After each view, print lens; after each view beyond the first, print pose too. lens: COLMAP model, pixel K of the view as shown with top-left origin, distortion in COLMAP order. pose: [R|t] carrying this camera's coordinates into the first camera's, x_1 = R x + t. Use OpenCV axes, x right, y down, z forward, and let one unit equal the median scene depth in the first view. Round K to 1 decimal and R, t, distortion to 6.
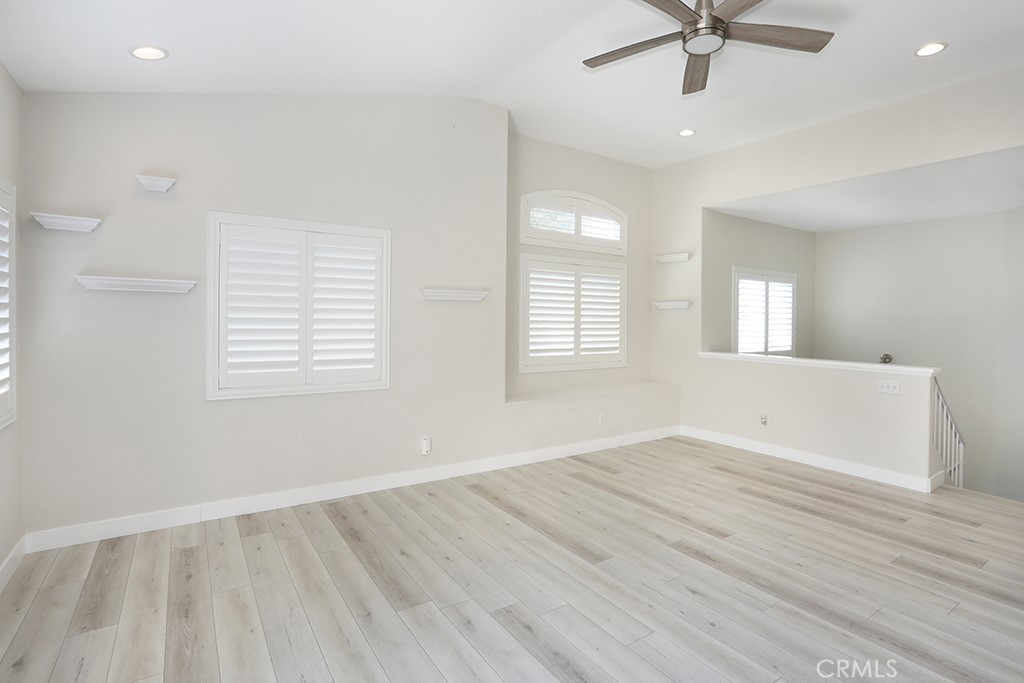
lens RADIAL K [[510.2, 0, 515.9], [0, 510.2, 330.6], [0, 0, 1]] dist [-0.043857, 0.018702]
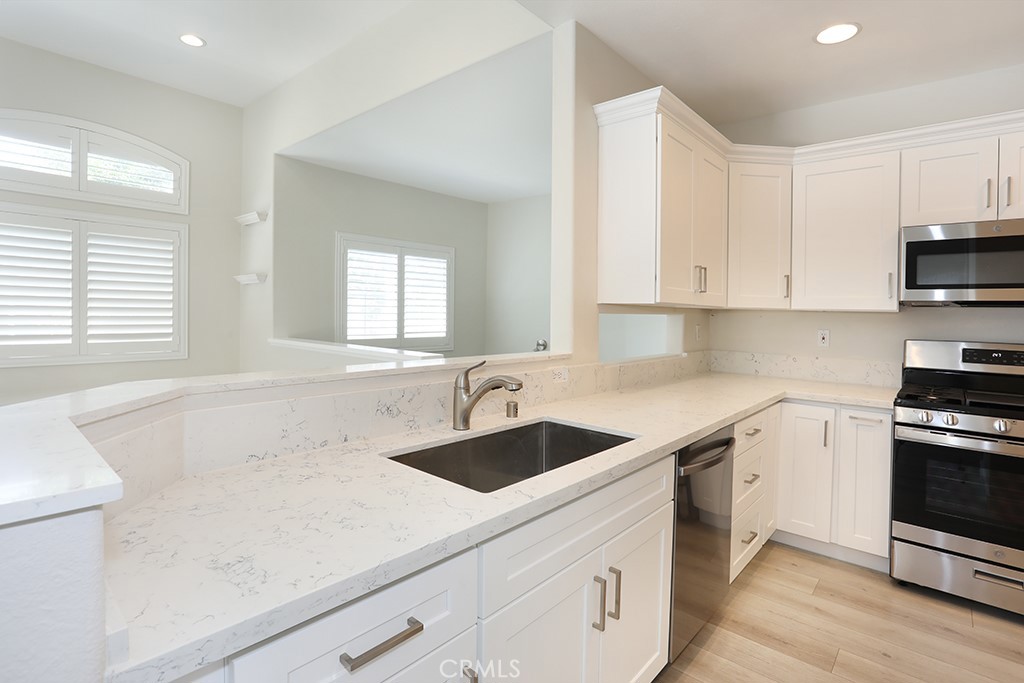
lens RADIAL K [[510.2, 0, 499.5], [0, 510.2, 328.9], [0, 0, 1]] dist [-0.043857, 0.018702]
pose [[0.971974, -0.006209, 0.235006, 0.500729], [0.004085, 0.999946, 0.009528, 0.020721], [-0.235053, -0.008301, 0.971947, 0.151248]]
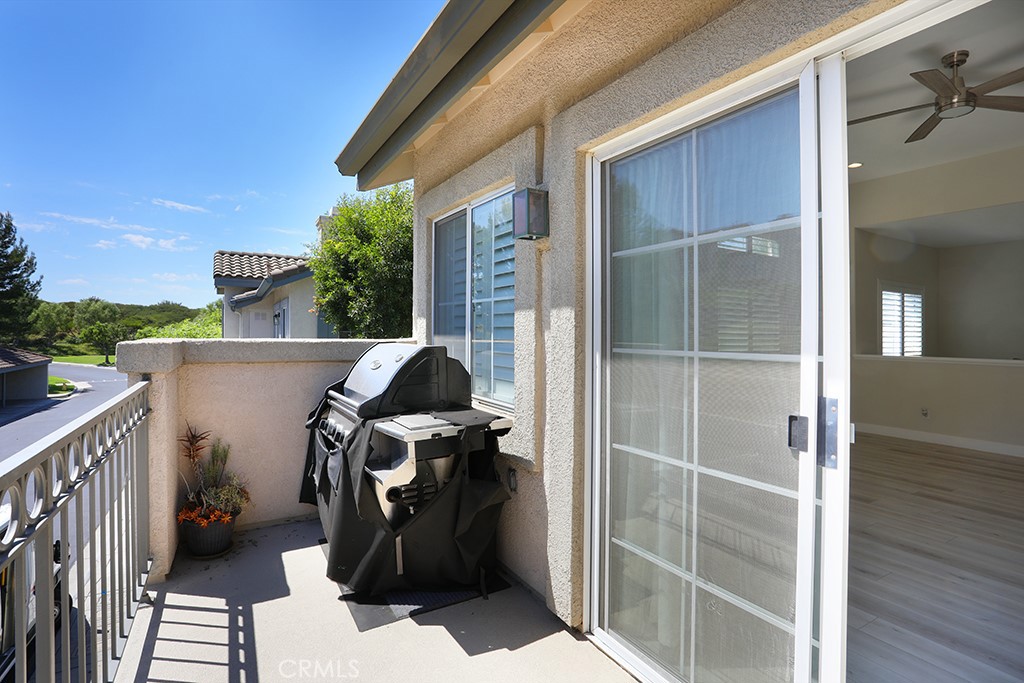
lens RADIAL K [[510.2, 0, 513.3], [0, 510.2, 336.6], [0, 0, 1]] dist [-0.043857, 0.018702]
pose [[0.997992, -0.000551, -0.063343, -0.323630], [-0.000820, 0.999766, -0.021612, 0.026365], [0.063340, 0.021621, 0.997758, -0.176017]]
